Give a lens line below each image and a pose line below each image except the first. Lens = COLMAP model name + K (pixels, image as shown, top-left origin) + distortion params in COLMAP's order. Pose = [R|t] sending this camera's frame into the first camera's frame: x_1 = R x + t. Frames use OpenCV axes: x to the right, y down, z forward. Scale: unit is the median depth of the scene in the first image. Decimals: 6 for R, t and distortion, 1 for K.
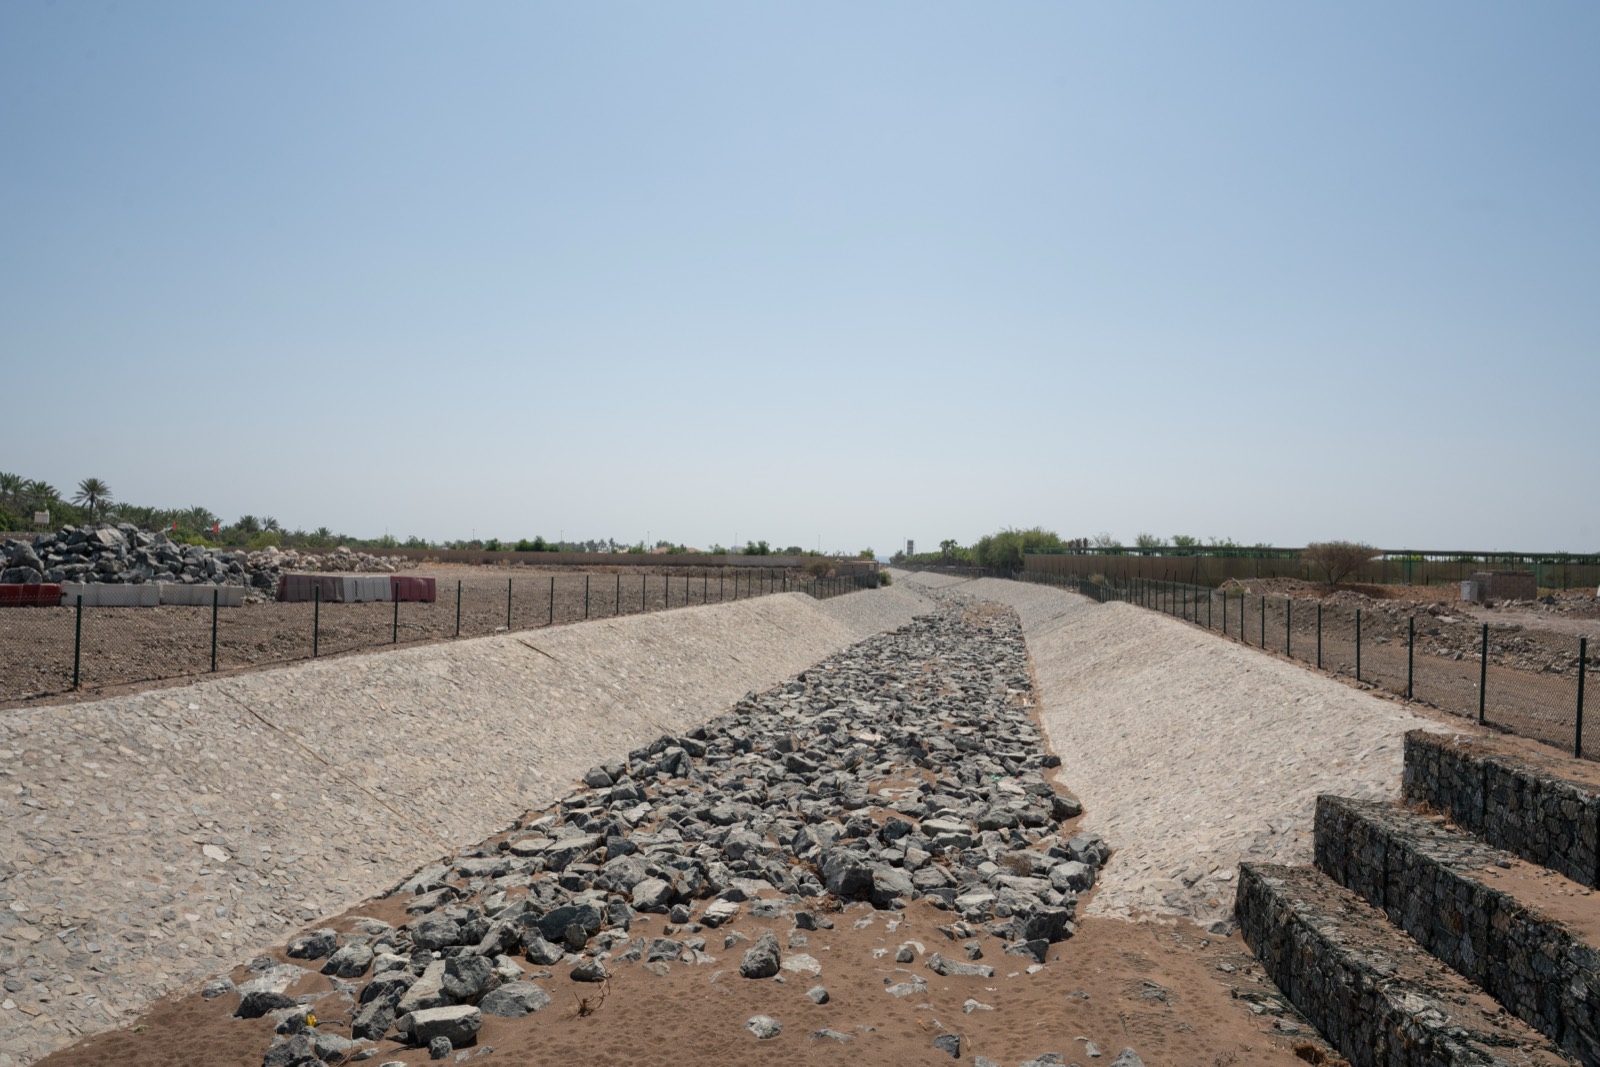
lens RADIAL K [[1188.3, 0, 800.0], [0, 1188.3, 533.5], [0, 0, 1]] dist [0.106095, -0.001360]
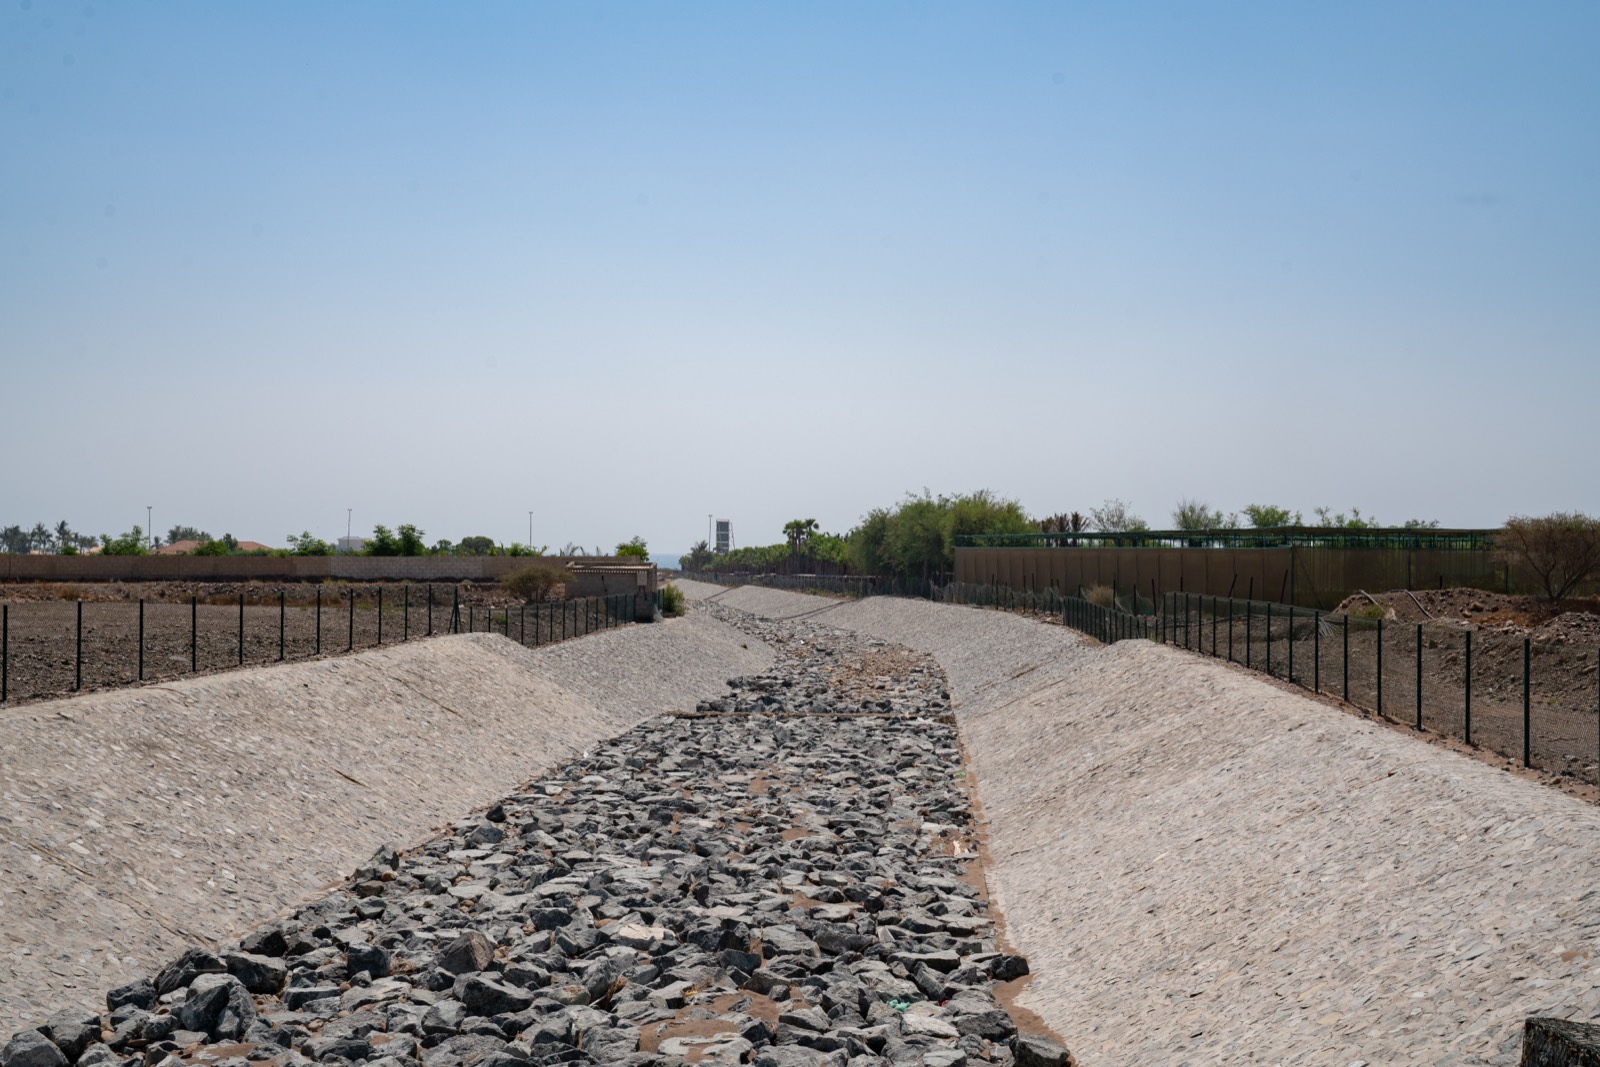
lens RADIAL K [[2207.9, 0, 800.0], [0, 2207.9, 533.5], [0, 0, 1]] dist [-0.000439, -0.017719]
pose [[0.992119, -0.010133, 0.124892, 0.013192], [0.008917, 0.999907, 0.010291, 0.001931], [-0.124984, -0.009096, 0.992117, 0.116539]]
